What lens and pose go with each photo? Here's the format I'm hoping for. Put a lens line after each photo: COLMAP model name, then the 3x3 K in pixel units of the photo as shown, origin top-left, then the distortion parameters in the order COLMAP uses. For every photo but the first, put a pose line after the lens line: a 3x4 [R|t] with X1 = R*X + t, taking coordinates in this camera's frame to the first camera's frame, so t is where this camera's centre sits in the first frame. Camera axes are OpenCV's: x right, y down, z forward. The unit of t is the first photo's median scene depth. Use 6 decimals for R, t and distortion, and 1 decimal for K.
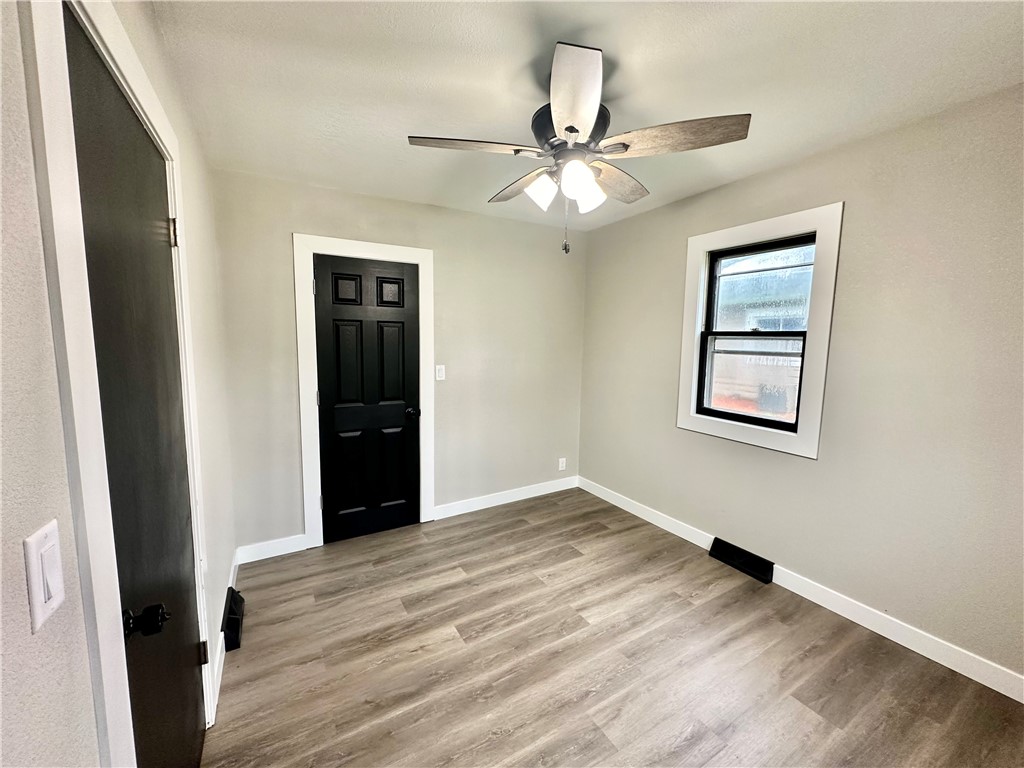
lens RADIAL K [[409.7, 0, 511.2], [0, 409.7, 384.4], [0, 0, 1]] dist [-0.000640, 0.000006]
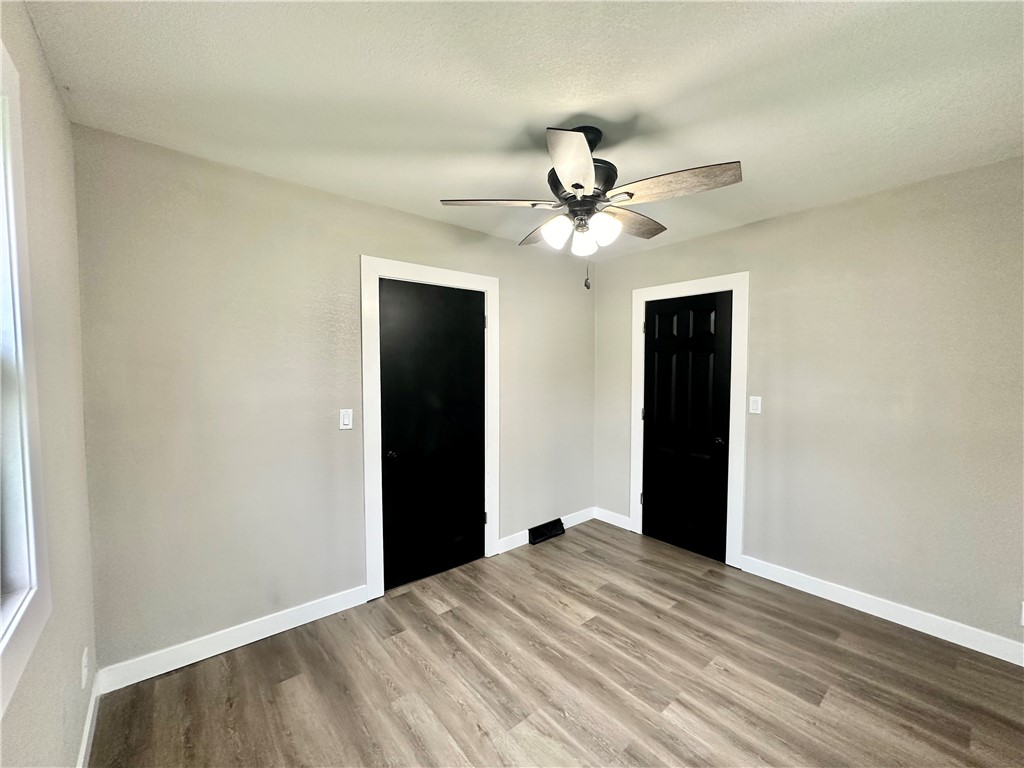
lens RADIAL K [[409.7, 0, 511.2], [0, 409.7, 384.4], [0, 0, 1]] dist [-0.000640, 0.000006]
pose [[0.165602, 0.036102, -0.985532, 0.810766], [-0.102760, 0.994522, 0.019164, -0.047199], [0.980824, 0.098100, 0.168405, 0.439277]]
